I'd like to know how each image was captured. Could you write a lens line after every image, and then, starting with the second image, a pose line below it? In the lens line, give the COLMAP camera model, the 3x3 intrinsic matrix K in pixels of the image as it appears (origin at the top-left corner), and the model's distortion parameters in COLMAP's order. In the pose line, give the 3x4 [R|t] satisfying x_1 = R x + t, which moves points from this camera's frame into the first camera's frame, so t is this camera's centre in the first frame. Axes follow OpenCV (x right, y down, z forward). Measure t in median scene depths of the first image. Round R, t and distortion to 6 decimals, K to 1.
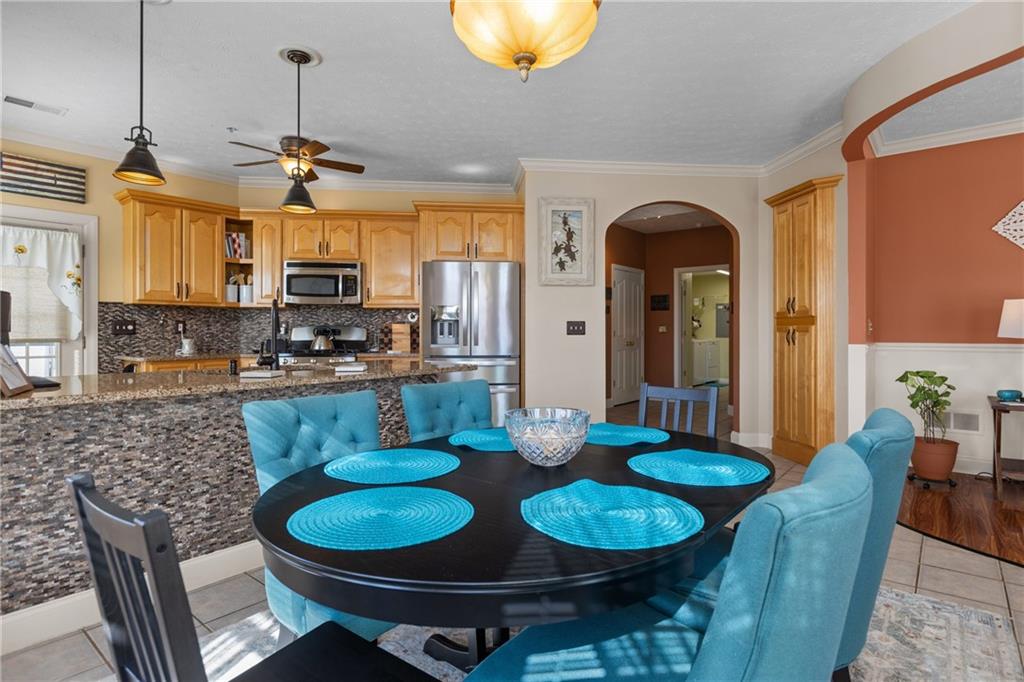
lens RADIAL K [[530.2, 0, 511.9], [0, 530.2, 334.7], [0, 0, 1]] dist [-0.002792, 0.000920]
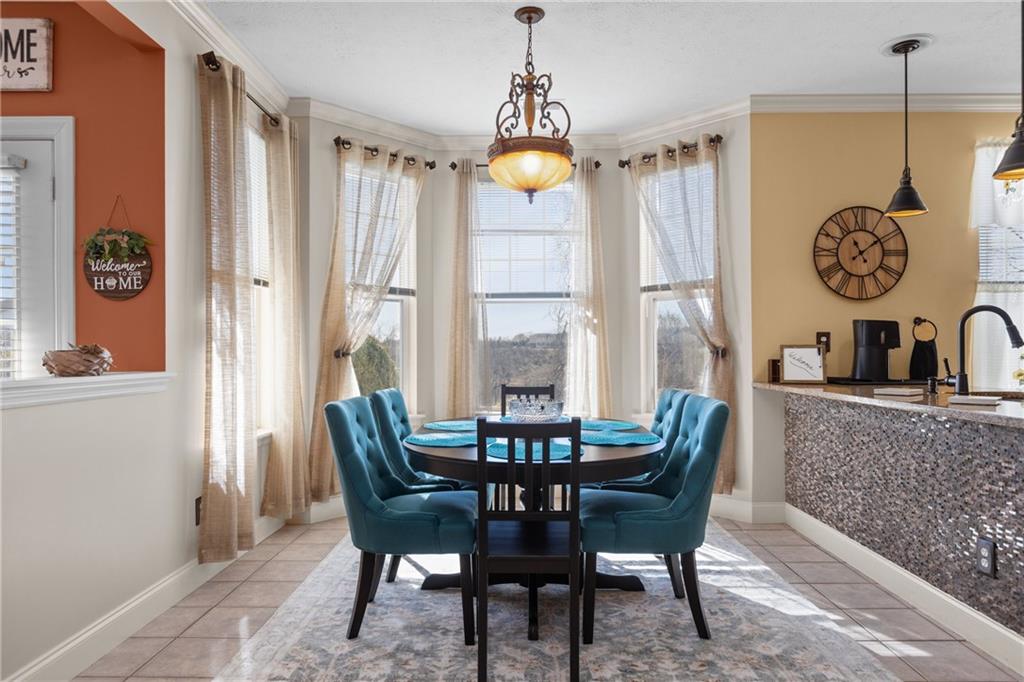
lens RADIAL K [[638.8, 0, 514.3], [0, 638.8, 349.4], [0, 0, 1]] dist [-0.001353, -0.004160]
pose [[-0.776041, 0.001557, -0.630680, 0.402537], [-0.000956, 0.999993, 0.003645, -0.002255], [0.630682, 0.003431, -0.776034, 0.753072]]
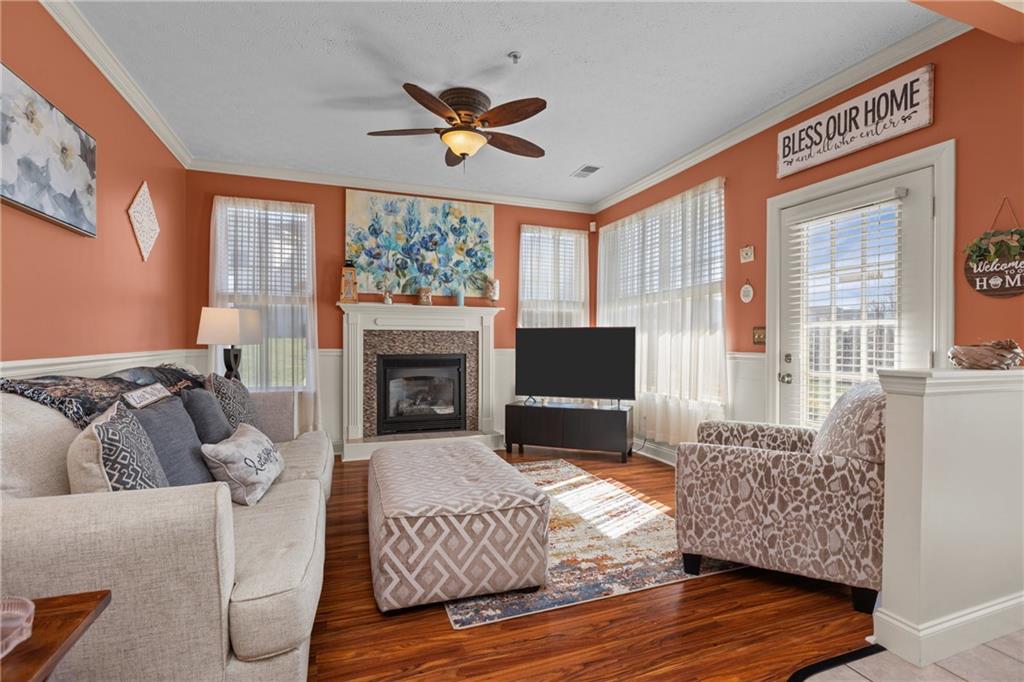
lens RADIAL K [[482.2, 0, 515.7], [0, 482.2, 344.6], [0, 0, 1]] dist [-0.006049, -0.000880]
pose [[-0.867186, -0.010096, 0.497882, 0.488460], [-0.003529, 0.999894, 0.014129, -0.004241], [-0.497972, 0.010495, -0.867130, 0.709196]]
